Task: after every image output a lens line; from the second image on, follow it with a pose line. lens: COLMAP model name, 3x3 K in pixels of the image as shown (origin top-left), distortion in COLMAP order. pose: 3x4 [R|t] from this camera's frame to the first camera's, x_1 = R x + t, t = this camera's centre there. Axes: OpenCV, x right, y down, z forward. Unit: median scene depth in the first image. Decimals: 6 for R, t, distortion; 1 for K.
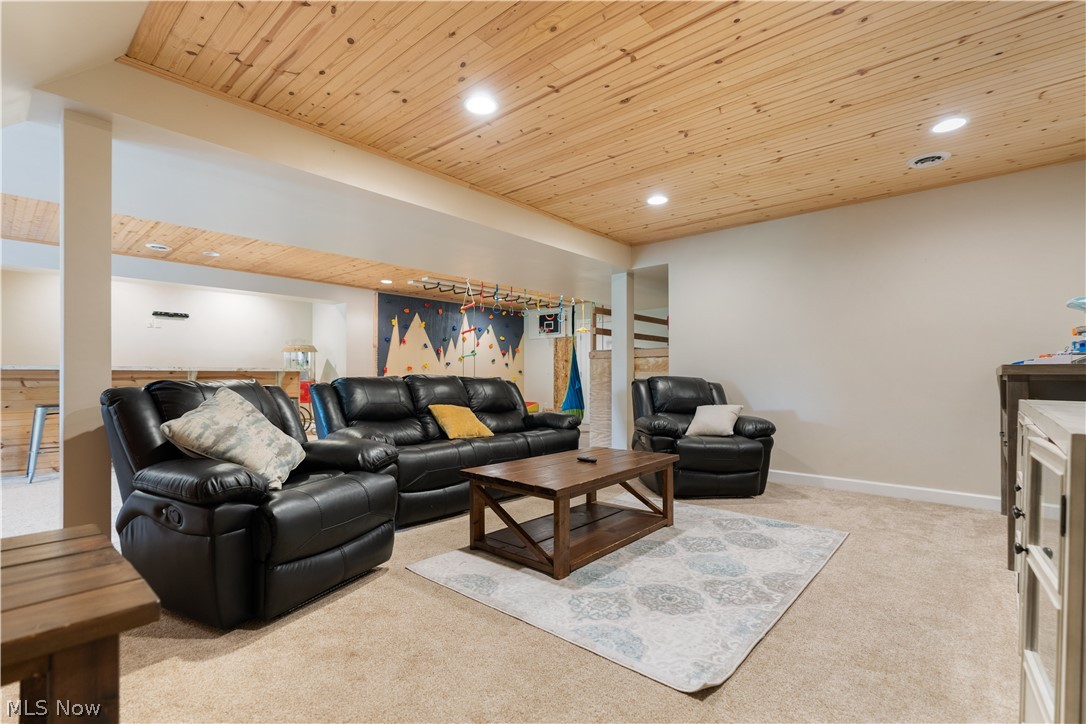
lens RADIAL K [[492.6, 0, 543.3], [0, 492.6, 370.8], [0, 0, 1]] dist [-0.002463, 0.001191]
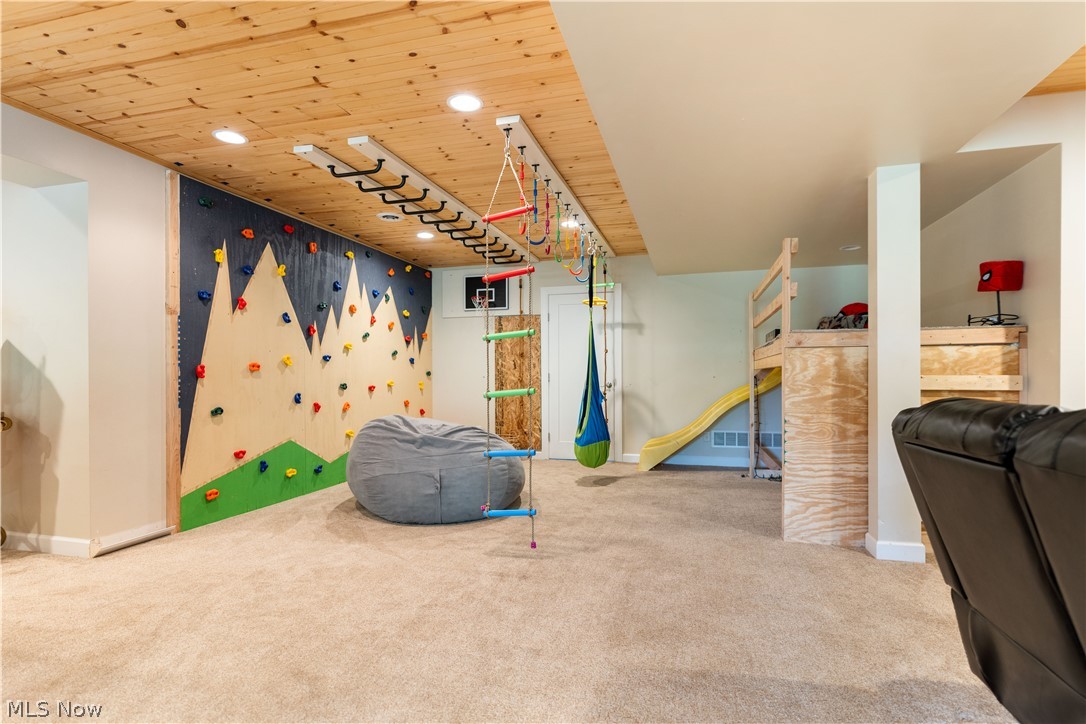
lens RADIAL K [[537.9, 0, 547.4], [0, 537.9, 366.9], [0, 0, 1]] dist [-0.001200, 0.000580]
pose [[0.898441, 0.000794, 0.439093, -0.230750], [0.001228, 0.999990, -0.004320, -0.002721], [-0.439092, 0.004421, 0.898431, 0.430397]]
